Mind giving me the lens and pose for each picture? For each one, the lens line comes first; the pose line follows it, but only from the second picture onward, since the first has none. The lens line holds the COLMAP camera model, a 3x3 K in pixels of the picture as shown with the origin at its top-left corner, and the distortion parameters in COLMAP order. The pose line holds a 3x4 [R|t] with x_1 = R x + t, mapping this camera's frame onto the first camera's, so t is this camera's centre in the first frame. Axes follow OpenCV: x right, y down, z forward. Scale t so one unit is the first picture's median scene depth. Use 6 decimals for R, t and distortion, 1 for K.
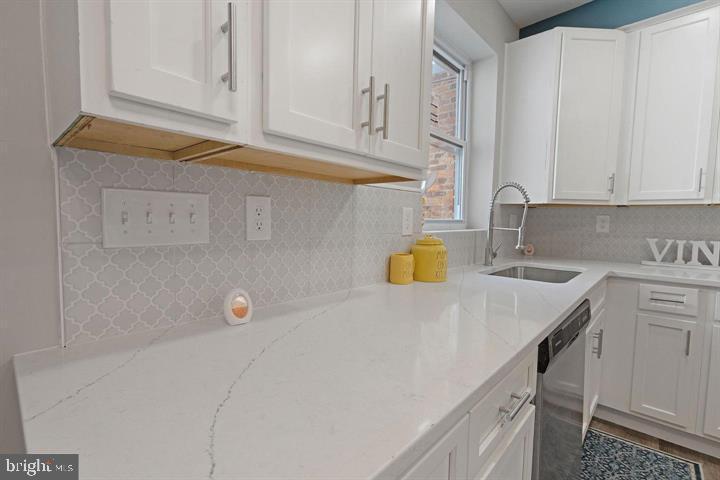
lens RADIAL K [[345.7, 0, 351.3], [0, 345.7, 241.6], [0, 0, 1]] dist [-0.005042, 0.004614]
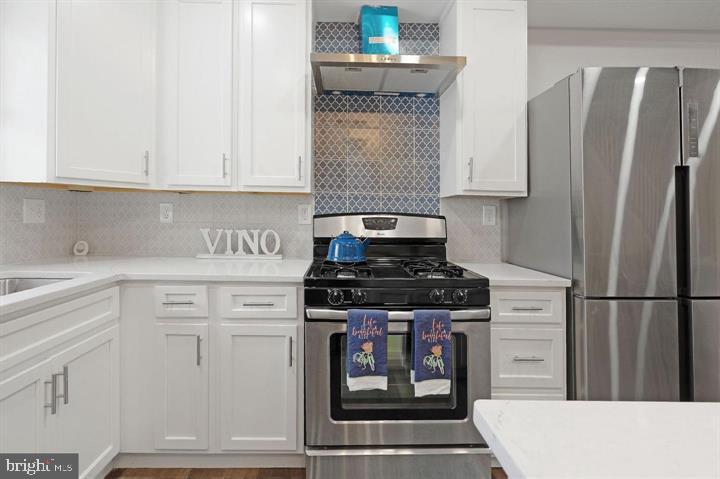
lens RADIAL K [[345.7, 0, 341.7], [0, 345.7, 209.9], [0, 0, 1]] dist [-0.005042, 0.004614]
pose [[0.727420, 0.007654, 0.686150, 0.542297], [0.040894, 0.997677, -0.054482, 0.006353], [-0.684973, 0.067691, 0.725417, 0.097945]]
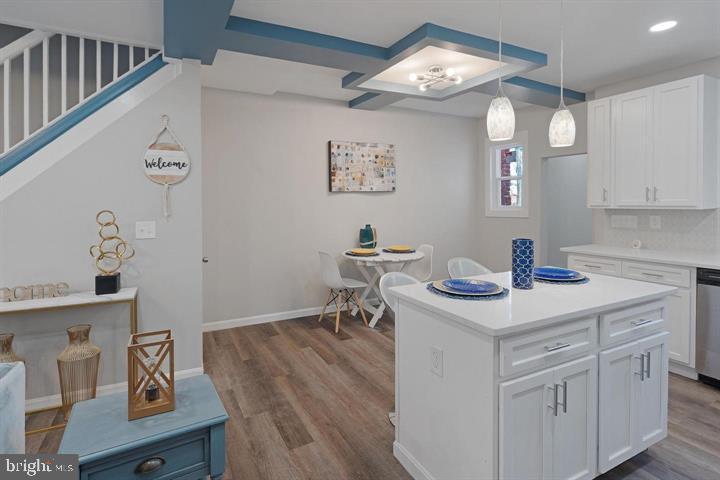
lens RADIAL K [[345.7, 0, 350.3], [0, 345.7, 211.2], [0, 0, 1]] dist [-0.005042, 0.004614]
pose [[-0.362936, 0.005069, -0.931800, 1.889252], [-0.056342, 0.998036, 0.027375, -0.051525], [0.930109, 0.062435, -0.361938, -0.183383]]
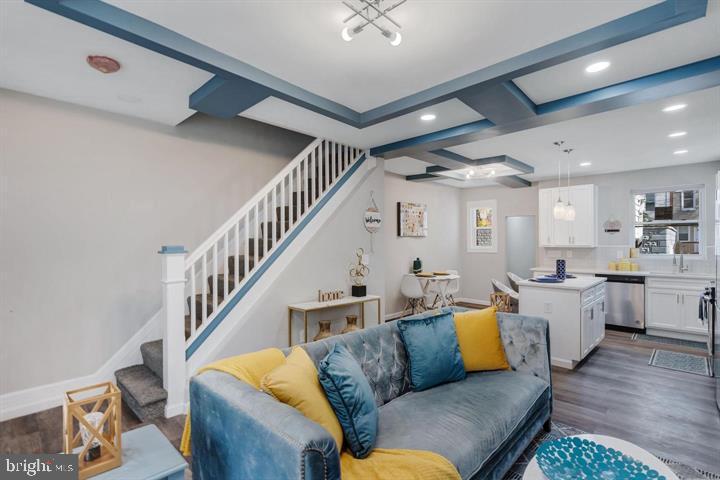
lens RADIAL K [[345.7, 0, 363.1], [0, 345.7, 246.0], [0, 0, 1]] dist [-0.005042, 0.004614]
pose [[-0.022242, -0.010626, -0.999696, 3.127165], [-0.057358, 0.998310, -0.009335, 0.033430], [0.998106, 0.057133, -0.022814, -1.336409]]
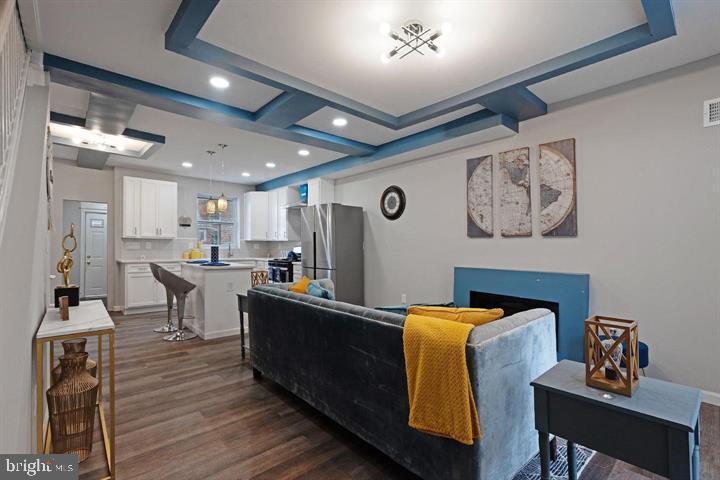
lens RADIAL K [[345.7, 0, 359.1], [0, 345.7, 243.4], [0, 0, 1]] dist [-0.005042, 0.004614]
pose [[0.991705, -0.009504, -0.128186, 2.224929], [0.000318, 0.997441, -0.071493, 0.179684], [0.128538, 0.070859, 0.989170, -2.449381]]
